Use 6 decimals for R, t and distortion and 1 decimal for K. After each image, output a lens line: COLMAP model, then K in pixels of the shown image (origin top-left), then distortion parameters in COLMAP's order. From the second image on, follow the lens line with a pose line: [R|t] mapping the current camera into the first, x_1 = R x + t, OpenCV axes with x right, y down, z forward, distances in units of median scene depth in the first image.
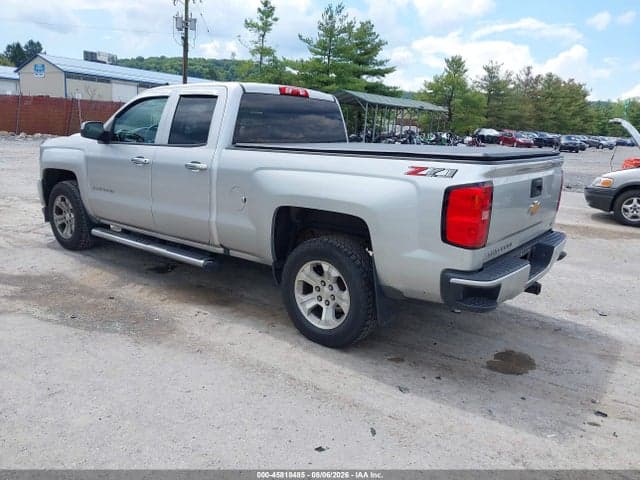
lens RADIAL K [[503.5, 0, 330.0], [0, 503.5, 234.9], [0, 0, 1]] dist [0.051176, -0.086483]
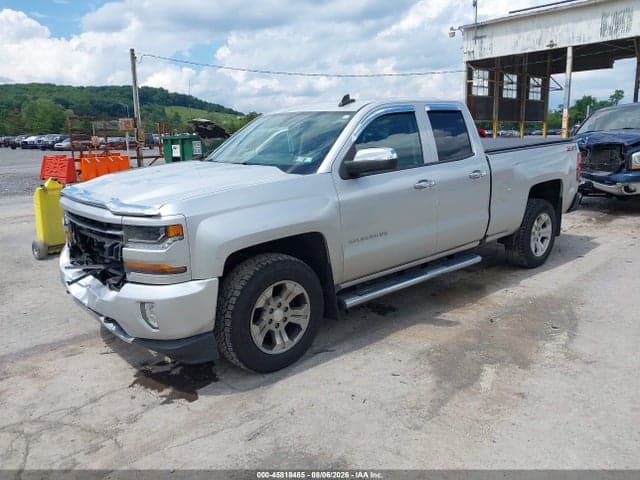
lens RADIAL K [[503.5, 0, 317.0], [0, 503.5, 224.0], [0, 0, 1]] dist [0.051176, -0.086483]
pose [[0.197841, -0.233249, 0.952079, -0.235133], [0.243024, 0.952624, 0.182883, -0.053187], [-0.949631, 0.195197, 0.245153, 0.177776]]
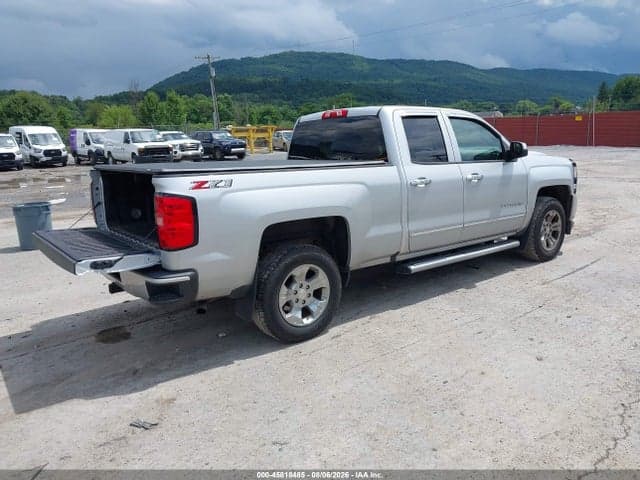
lens RADIAL K [[503.5, 0, 315.5], [0, 503.5, 241.8], [0, 0, 1]] dist [0.051176, -0.086483]
pose [[-0.263052, 0.154072, -0.952400, 0.190196], [-0.179986, 0.961999, 0.205337, -0.043425], [0.947844, 0.225433, -0.225325, 0.234823]]
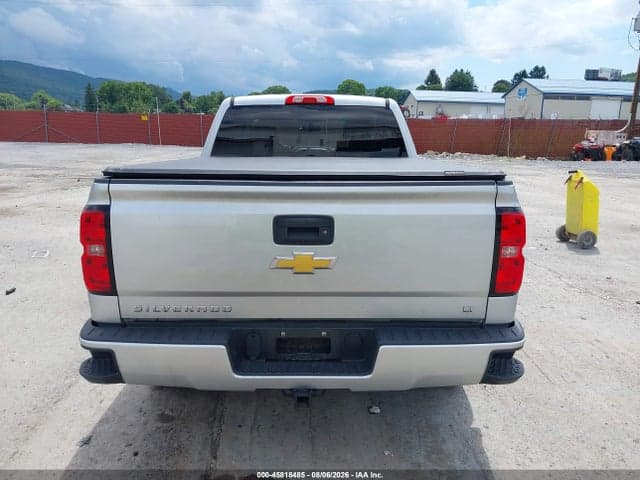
lens RADIAL K [[503.5, 0, 318.3], [0, 503.5, 237.7], [0, 0, 1]] dist [0.051176, -0.086483]
pose [[0.613607, 0.122978, -0.779976, 0.121749], [-0.147541, 0.988257, 0.039746, -0.015371], [0.775705, 0.090690, 0.624546, 0.088876]]
